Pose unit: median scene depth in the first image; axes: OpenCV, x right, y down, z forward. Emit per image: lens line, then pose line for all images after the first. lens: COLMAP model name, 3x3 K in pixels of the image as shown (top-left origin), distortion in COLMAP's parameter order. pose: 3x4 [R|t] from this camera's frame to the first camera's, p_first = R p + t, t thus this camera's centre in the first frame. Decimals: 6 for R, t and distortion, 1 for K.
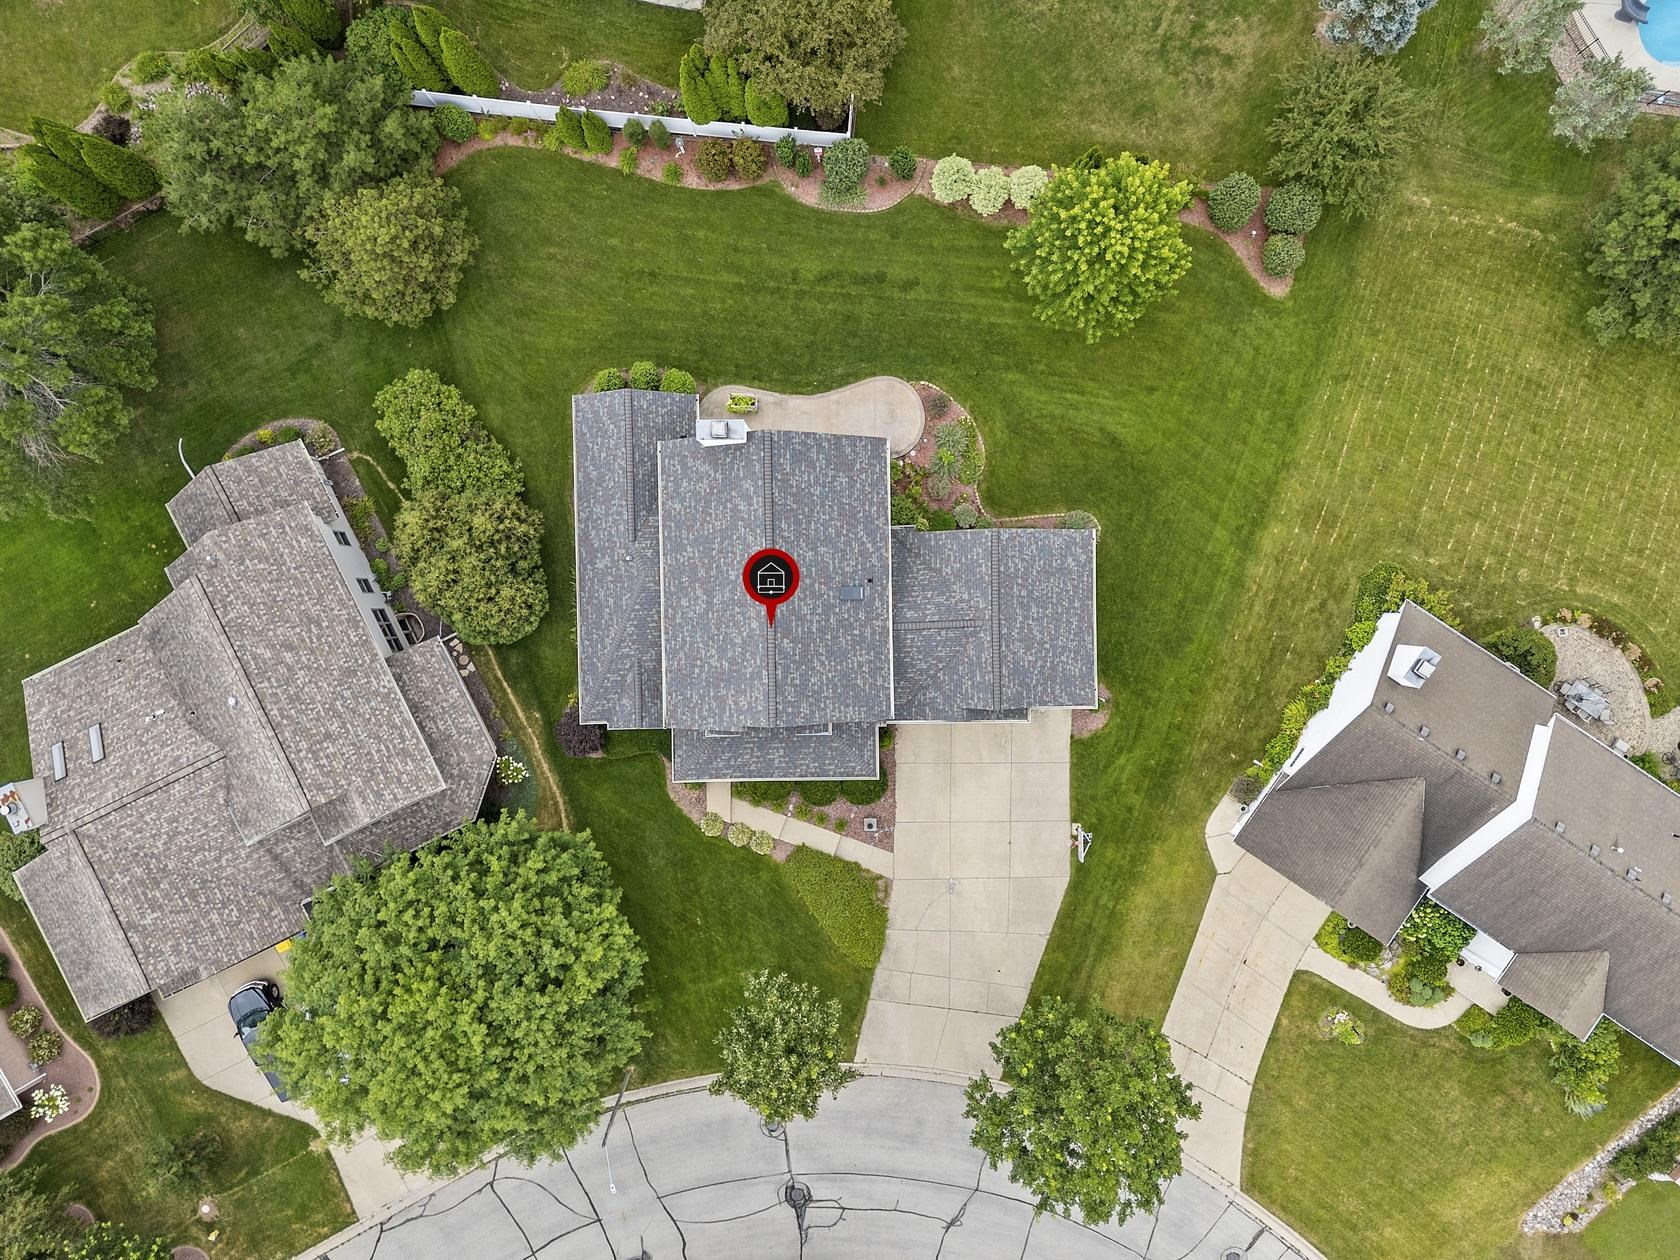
lens RADIAL K [[1234.4, 0, 839.0], [0, 1234.4, 618.2], [0, 0, 1]] dist [0.082885, -0.070926]
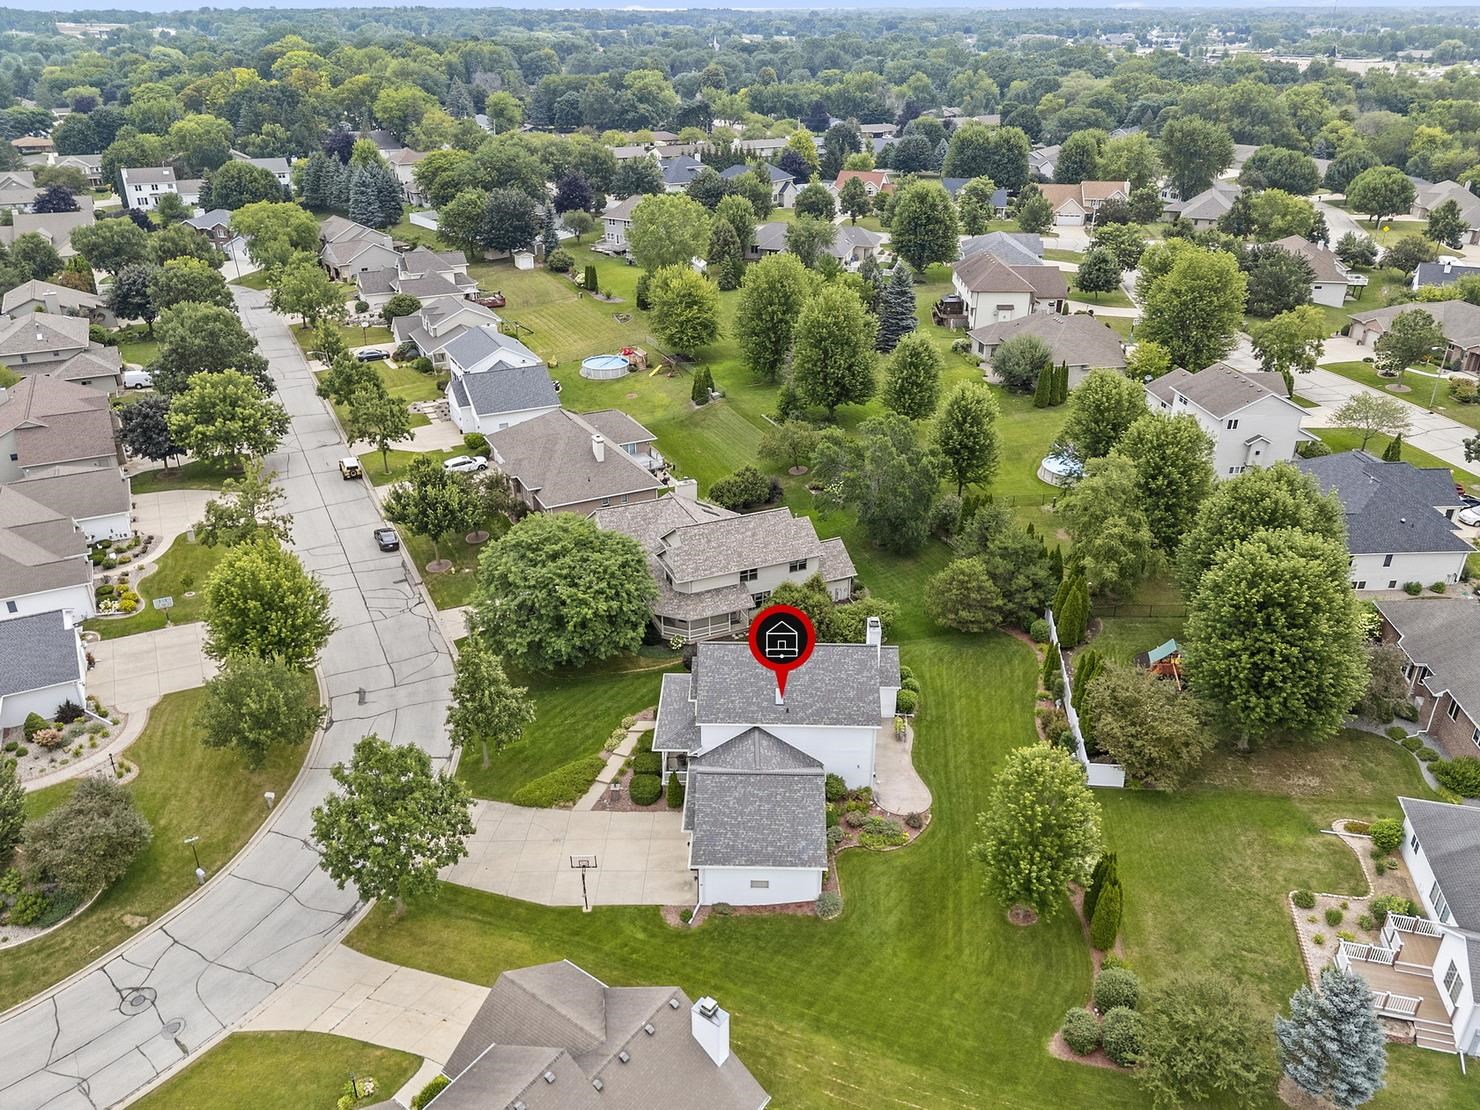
lens RADIAL K [[1087.4, 0, 739.1], [0, 1087.4, 544.6], [0, 0, 1]] dist [0.082885, -0.070926]
pose [[-0.037800, 0.476735, -0.878234, 0.975168], [-0.998831, -0.044513, 0.018828, 0.013340], [-0.030116, 0.877919, 0.477861, 0.149534]]
